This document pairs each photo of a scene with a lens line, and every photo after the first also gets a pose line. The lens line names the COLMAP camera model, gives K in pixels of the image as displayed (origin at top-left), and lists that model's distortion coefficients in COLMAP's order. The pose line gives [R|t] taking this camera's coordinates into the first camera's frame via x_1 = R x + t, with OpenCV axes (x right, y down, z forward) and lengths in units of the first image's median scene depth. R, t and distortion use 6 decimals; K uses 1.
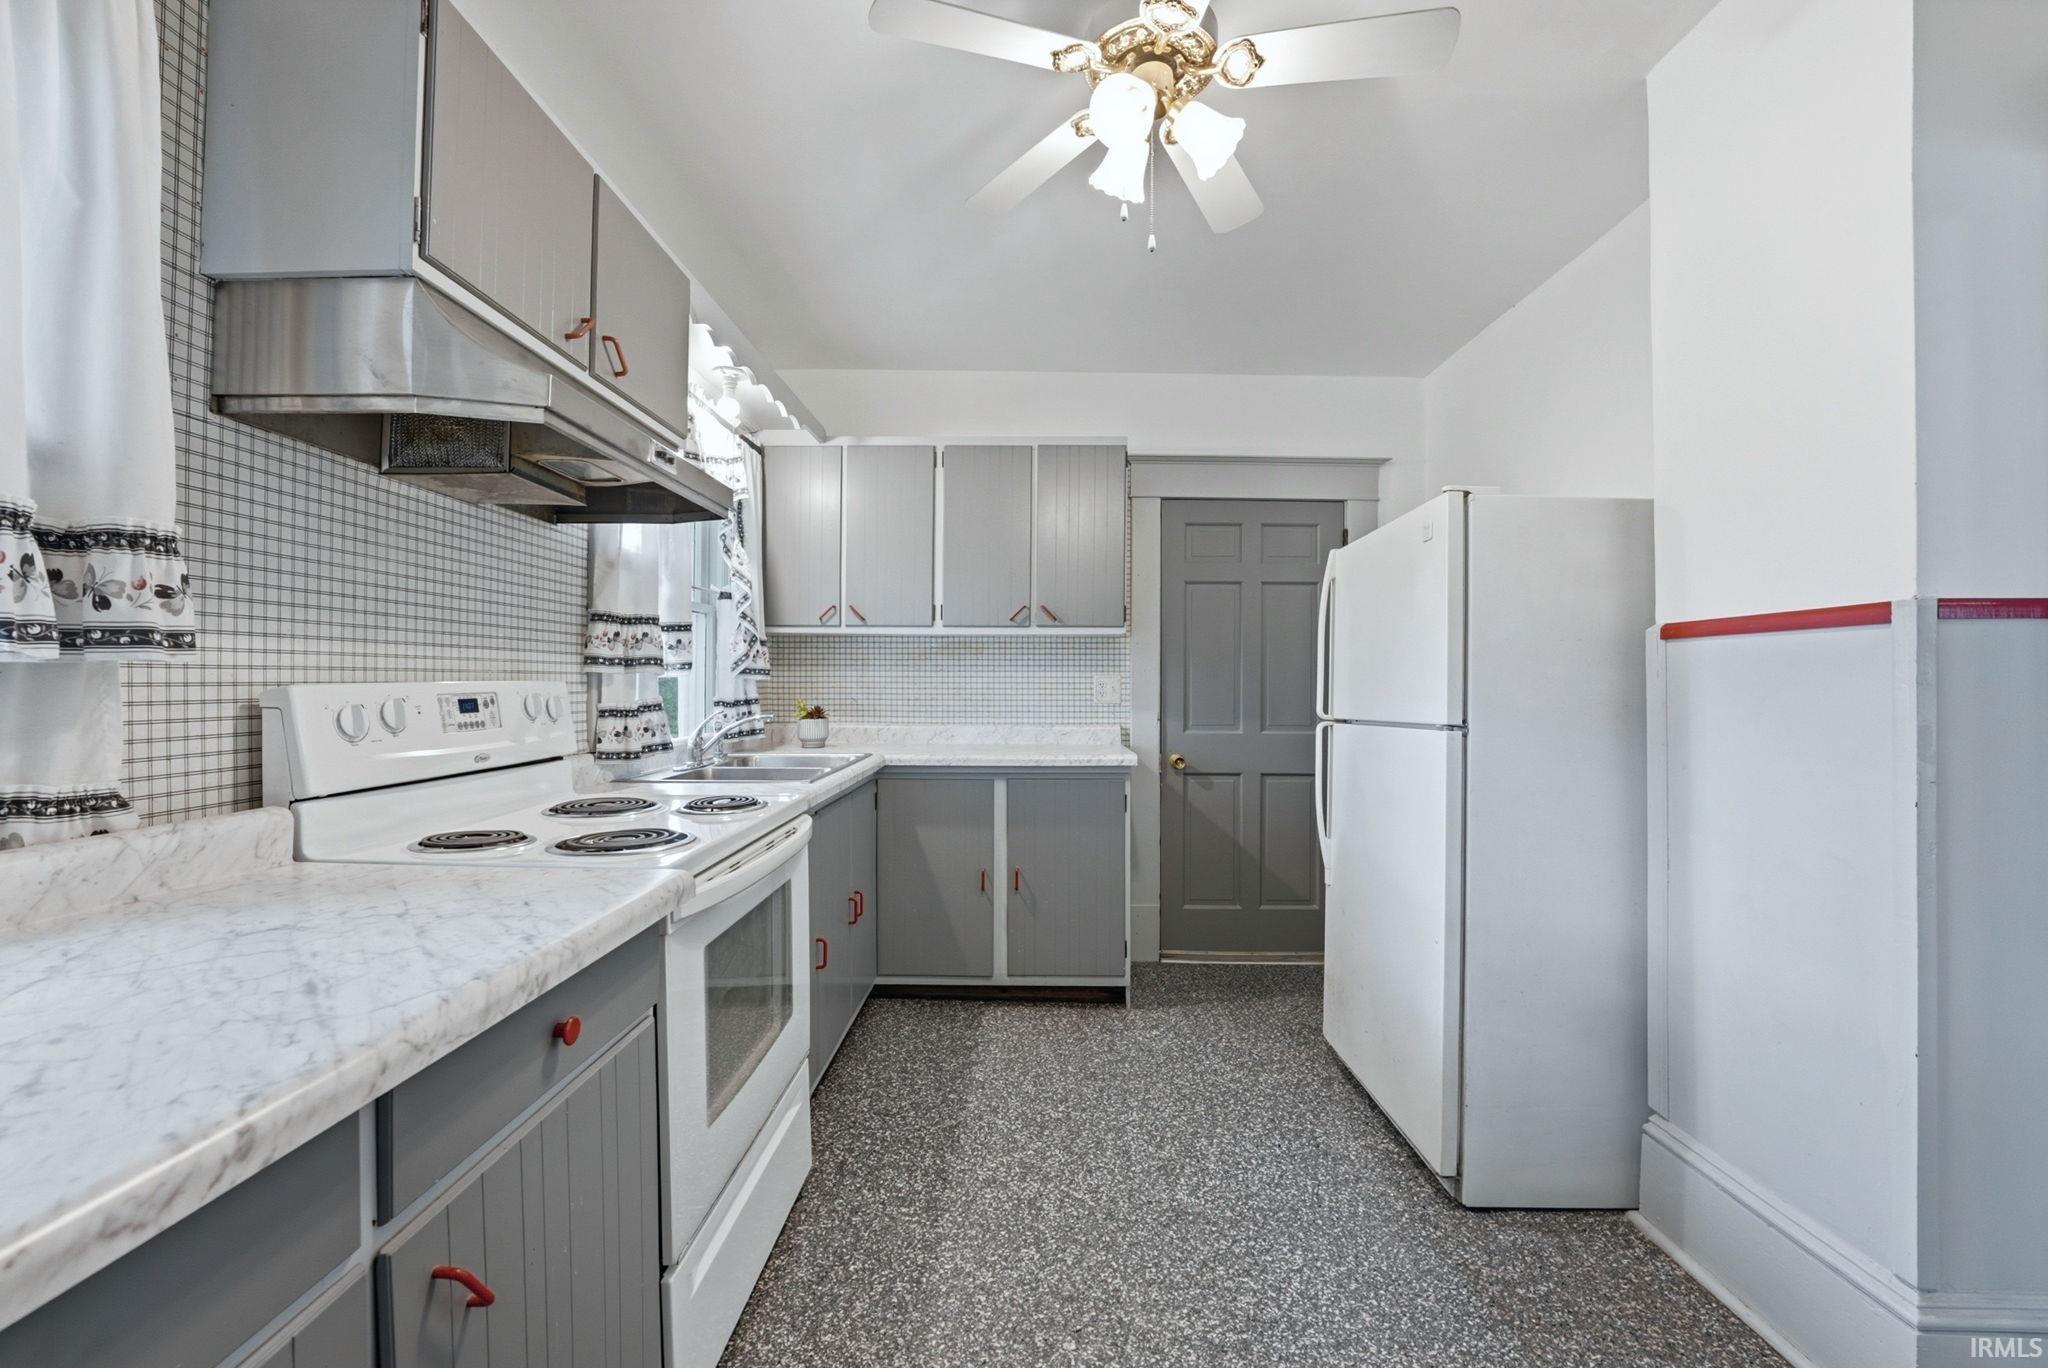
lens RADIAL K [[850.5, 0, 1032.9], [0, 850.5, 681.8], [0, 0, 1]] dist [-0.020157, -0.000082]
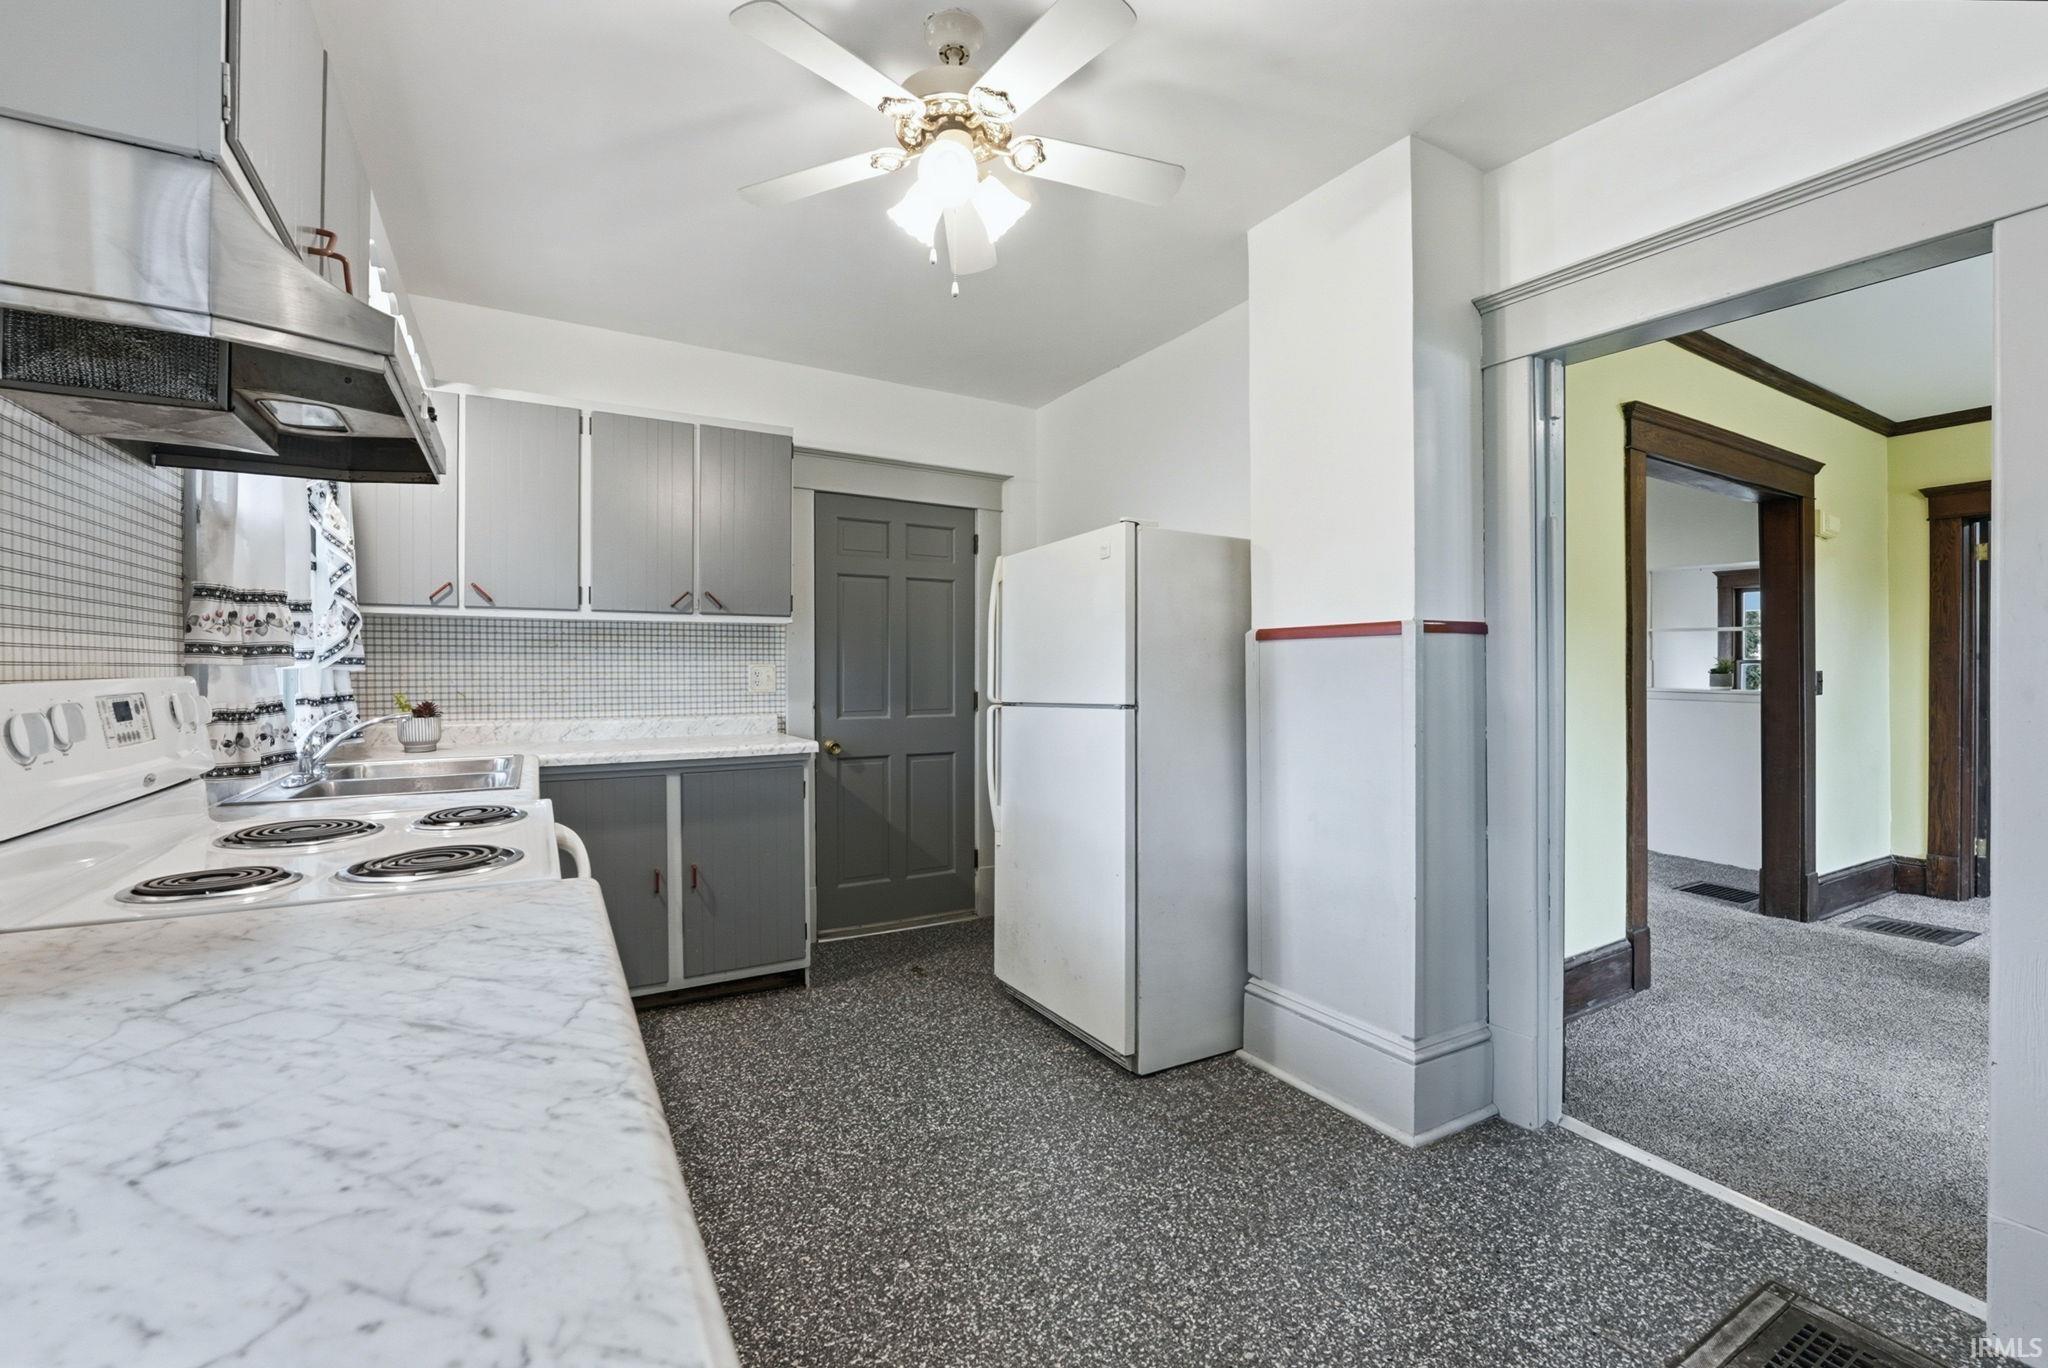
lens RADIAL K [[859.6, 0, 1027.7], [0, 859.6, 682.1], [0, 0, 1]] dist [-0.017955, 0.000566]
pose [[0.861095, -0.011684, 0.508310, -0.271811], [0.003042, 0.999836, 0.017829, -0.006477], [-0.508435, -0.013806, 0.860990, -0.038729]]
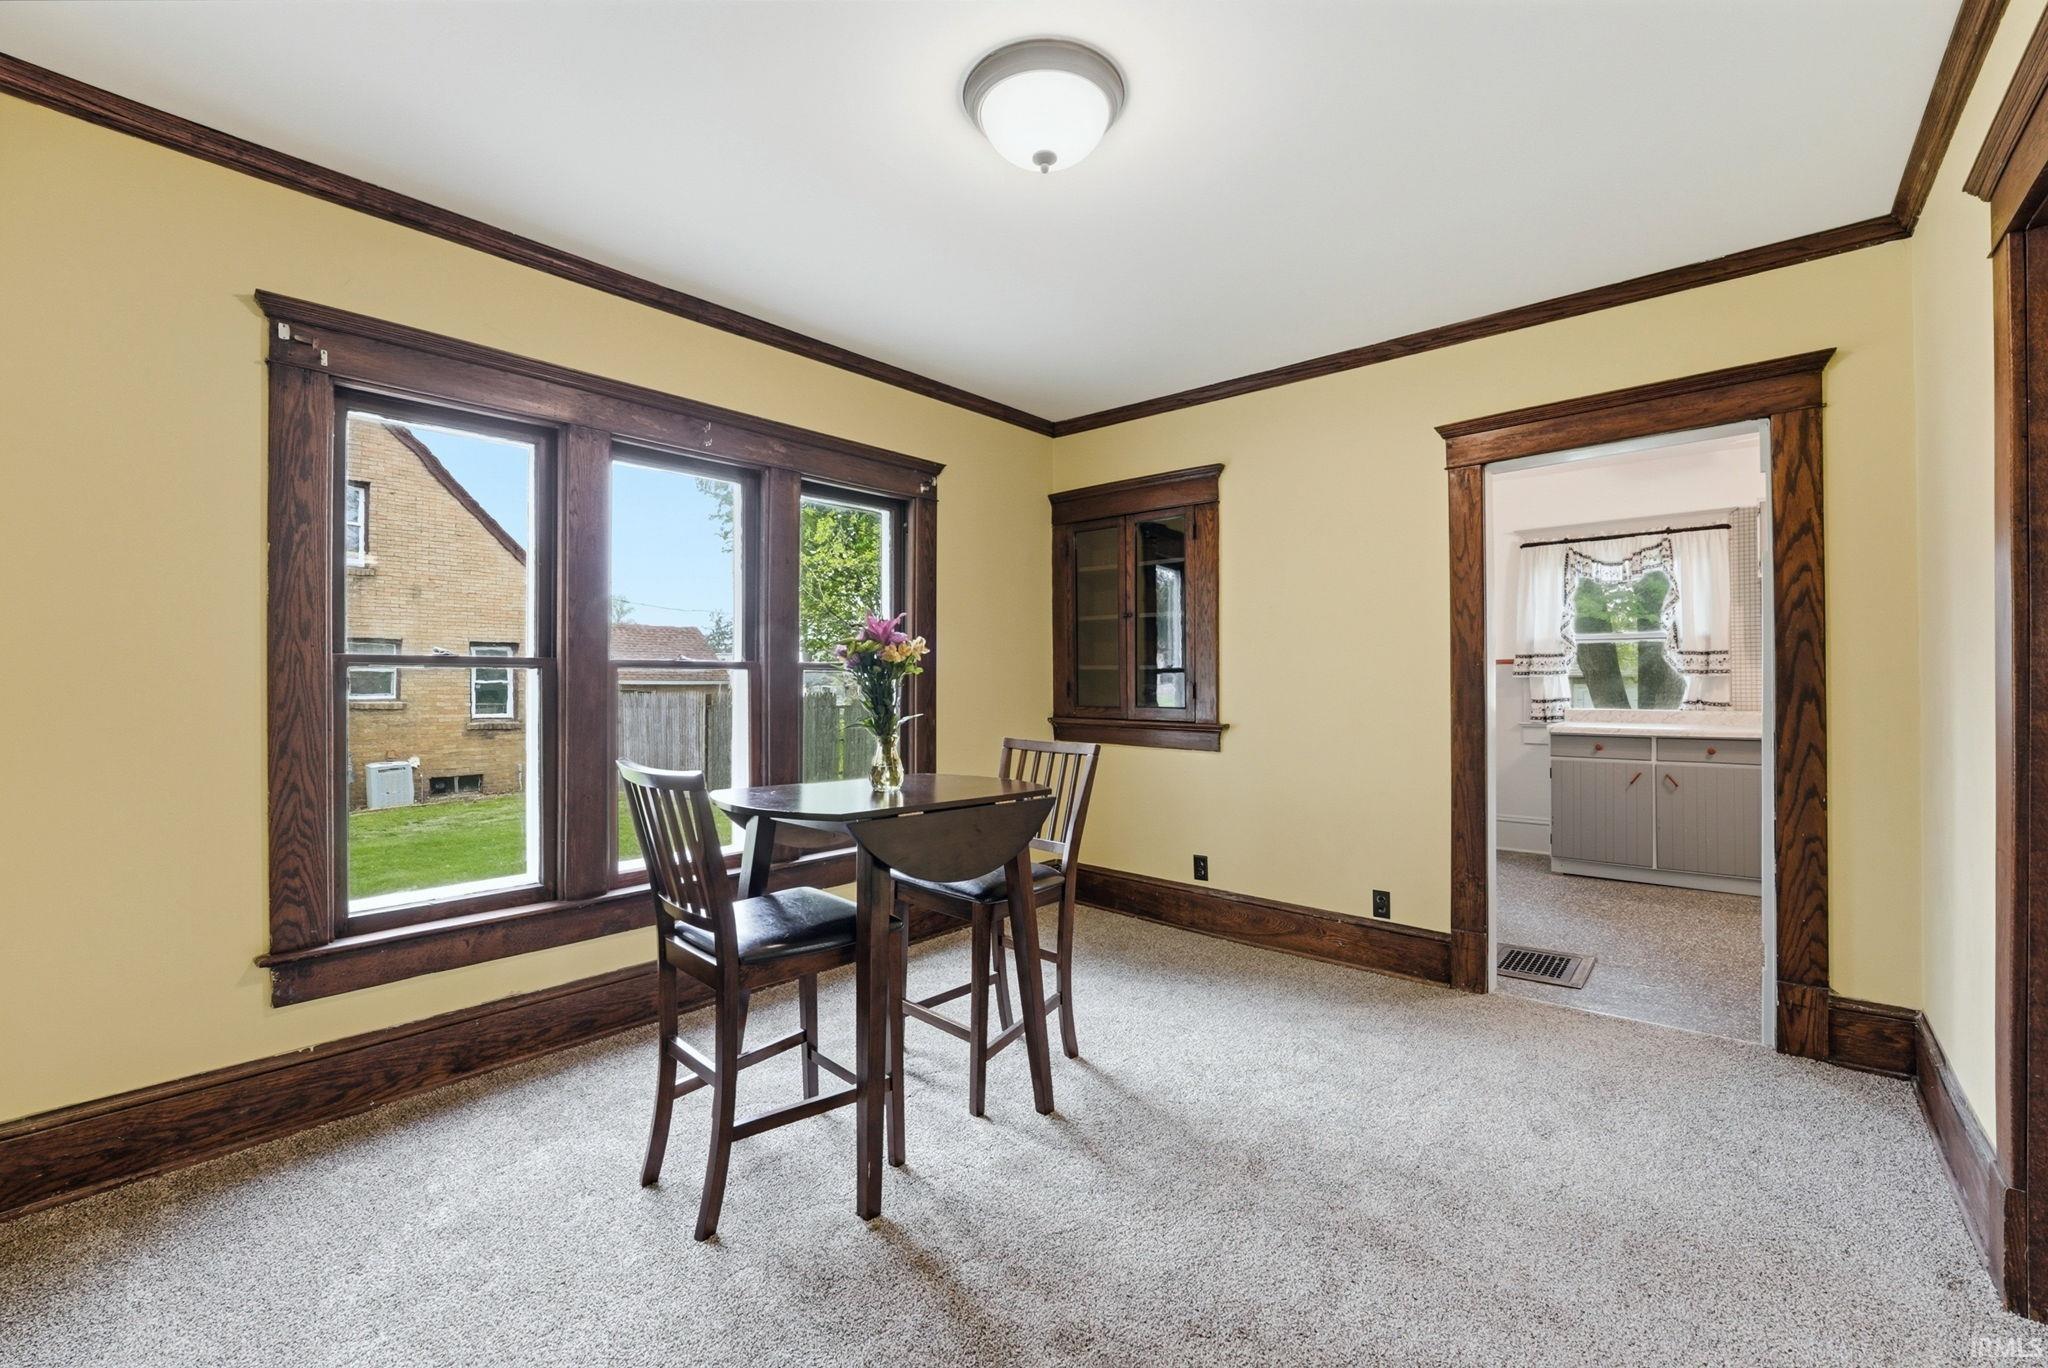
lens RADIAL K [[859.6, 0, 1027.7], [0, 859.6, 682.1], [0, 0, 1]] dist [-0.017955, 0.000566]
pose [[-0.637949, -0.004052, -0.770068, 2.530952], [0.000388, 0.999984, -0.005584, 0.018793], [0.770079, -0.003861, -0.637937, 0.486404]]
